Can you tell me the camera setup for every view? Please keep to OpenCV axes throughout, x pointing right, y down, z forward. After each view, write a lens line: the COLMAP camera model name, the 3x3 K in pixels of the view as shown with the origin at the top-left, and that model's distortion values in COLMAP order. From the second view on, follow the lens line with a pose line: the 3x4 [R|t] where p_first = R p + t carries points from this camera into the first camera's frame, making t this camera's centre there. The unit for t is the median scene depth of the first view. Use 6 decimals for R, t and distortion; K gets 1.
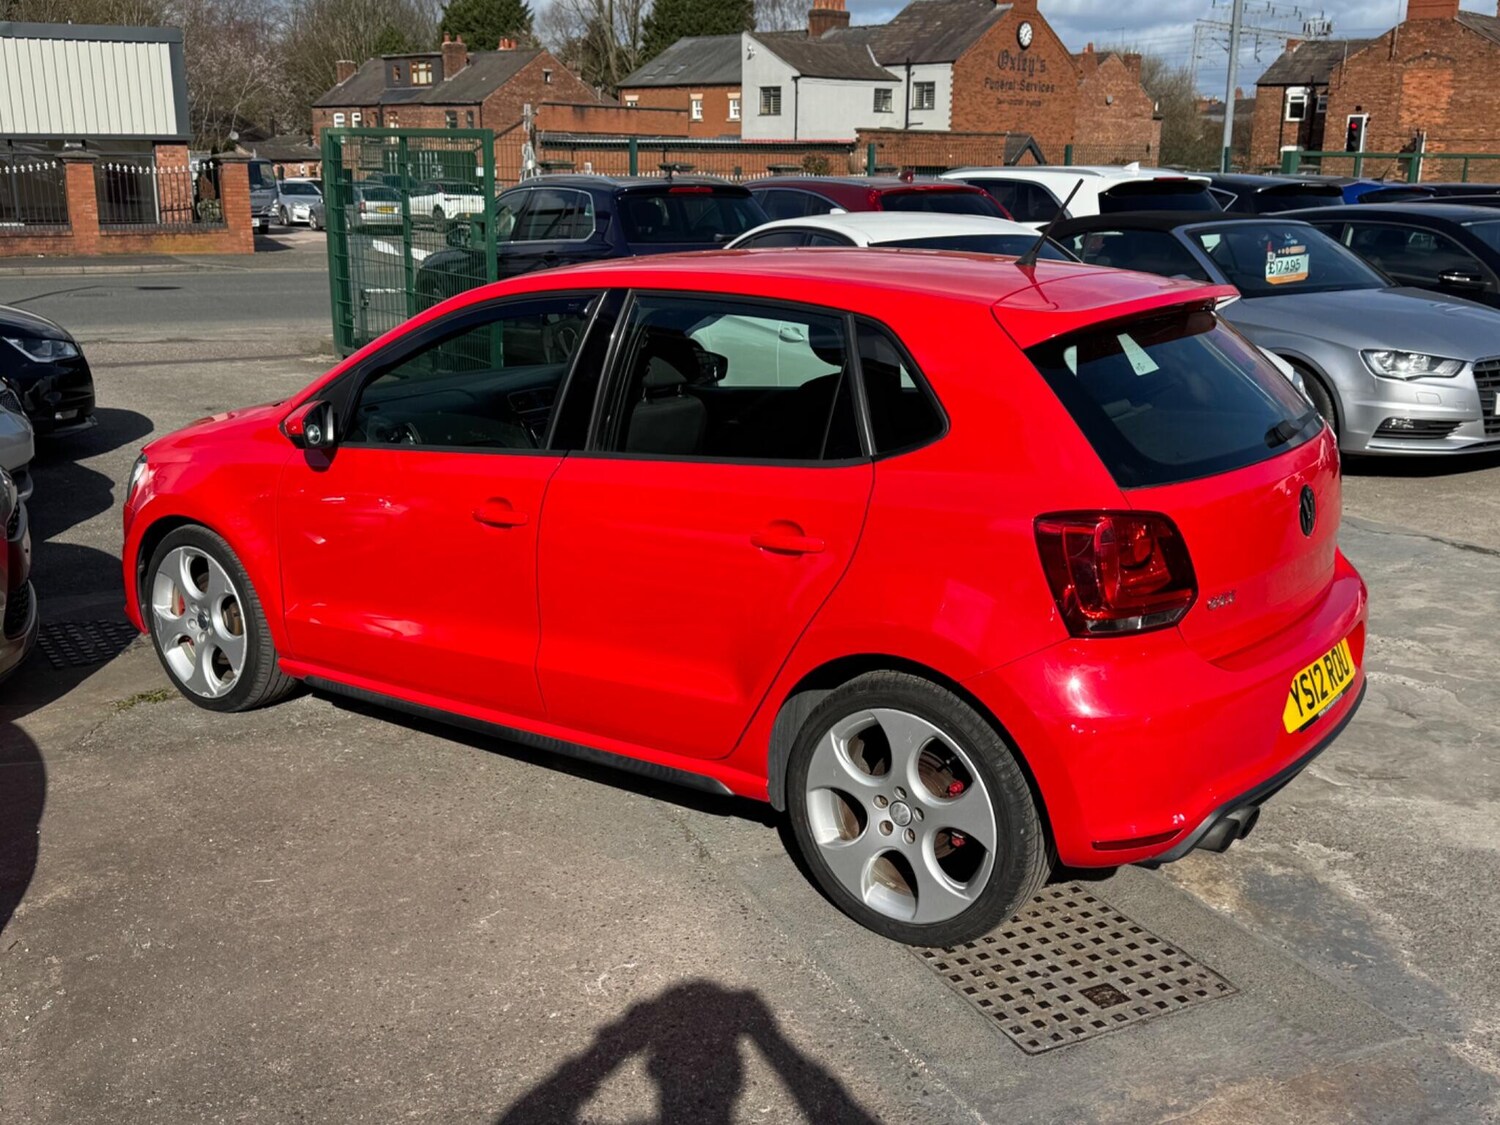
lens RADIAL K [[1322.1, 0, 758.5], [0, 1322.1, 556.0], [0, 0, 1]] dist [0.076617, -0.116810]
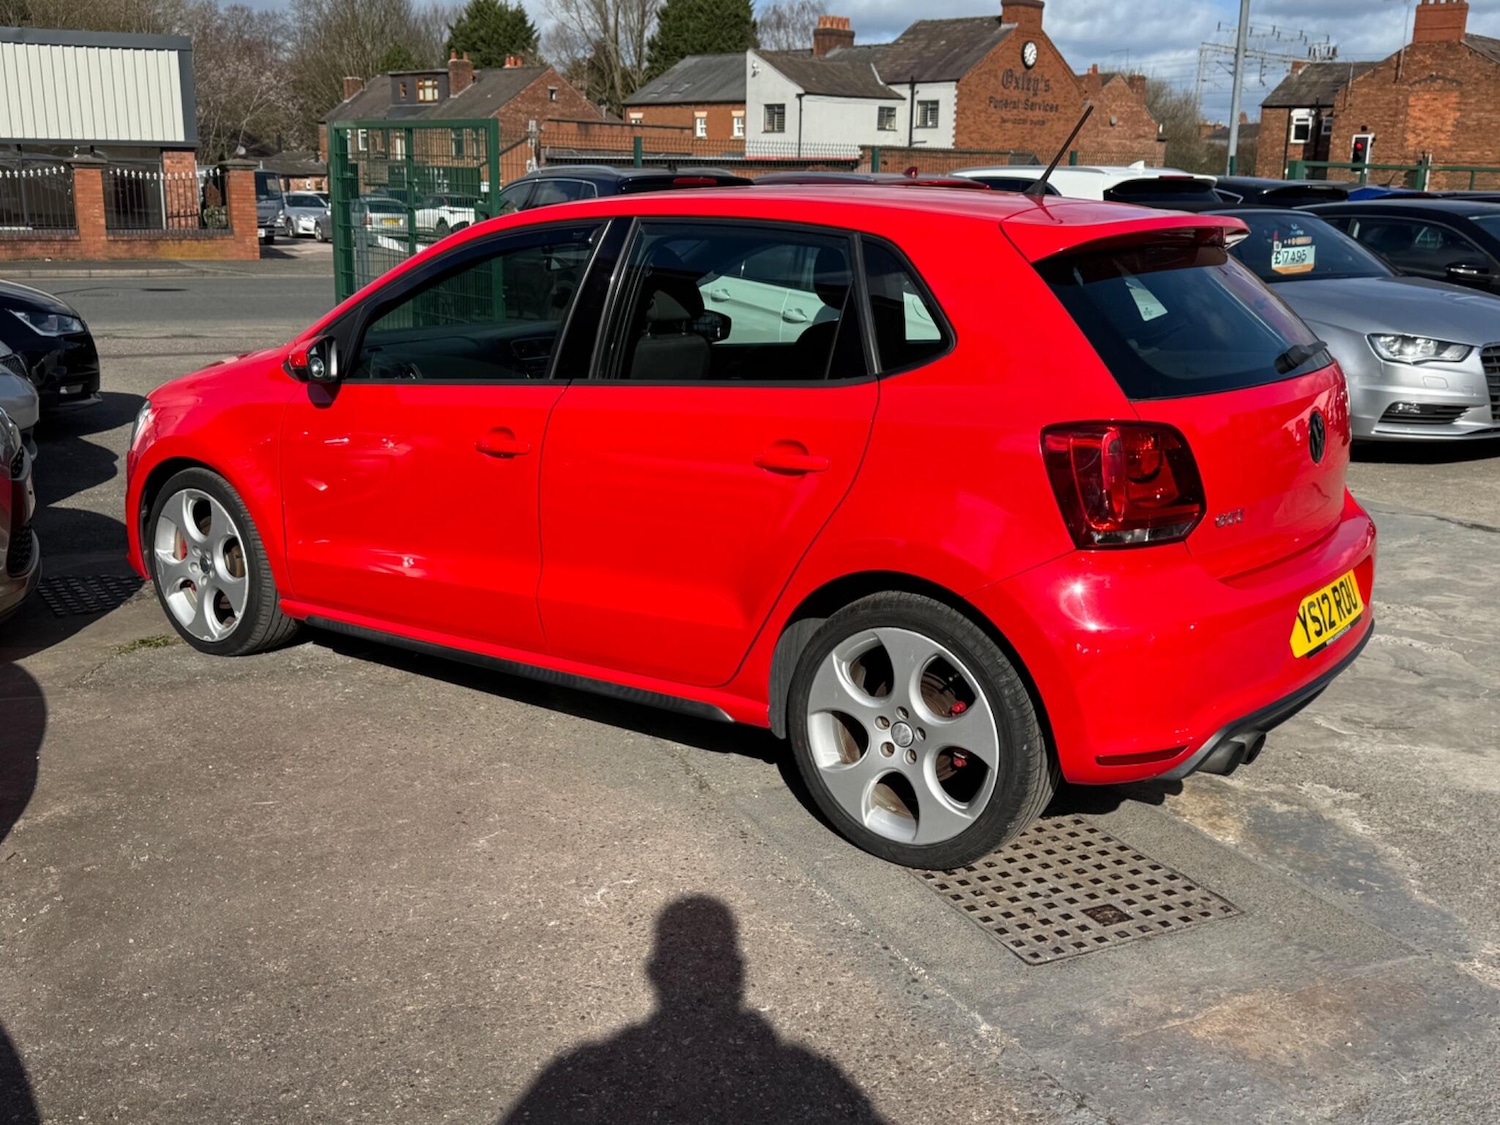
lens RADIAL K [[1319.6, 0, 745.0], [0, 1319.6, 564.8], [0, 0, 1]] dist [0.087776, -0.137736]
pose [[0.999900, 0.010368, -0.009655, -0.002100], [-0.010421, 0.999931, -0.005498, 0.063583], [0.009598, 0.005598, 0.999938, 0.005670]]
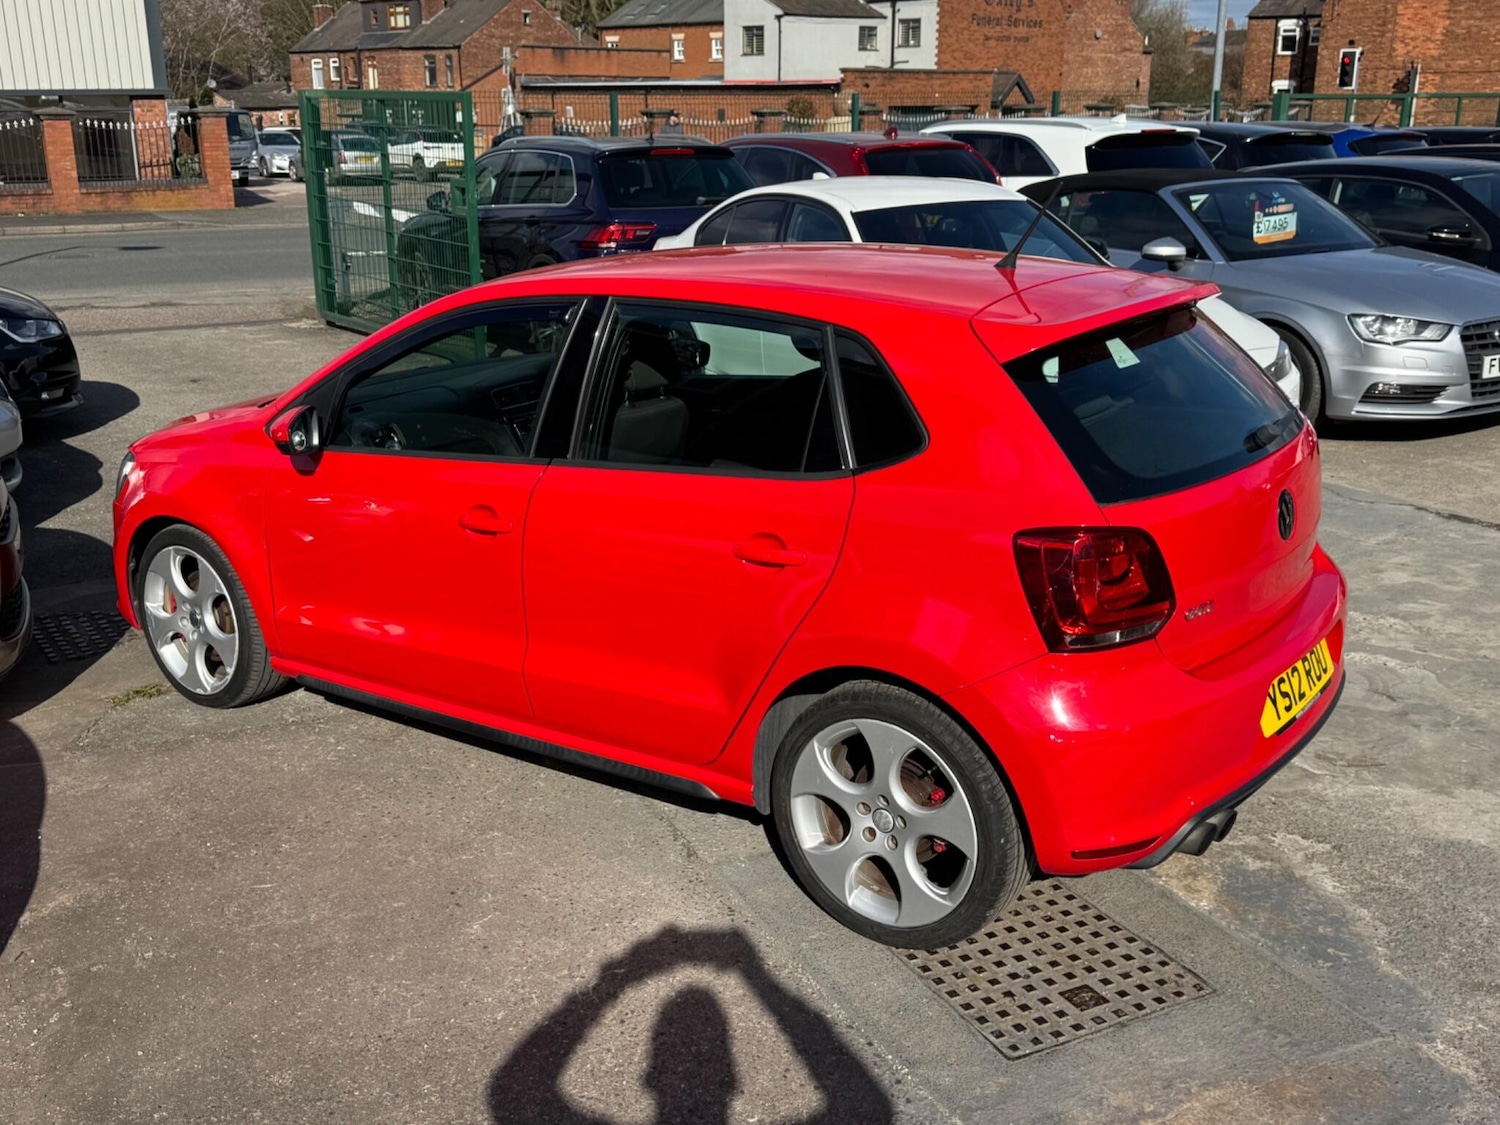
lens RADIAL K [[1323.8, 0, 738.7], [0, 1323.8, 557.6], [0, 0, 1]] dist [0.065358, -0.096015]
pose [[0.999914, -0.011445, -0.006341, 0.004140], [0.011691, 0.999124, 0.040171, -0.042559], [0.005875, -0.040242, 0.999173, -0.008539]]
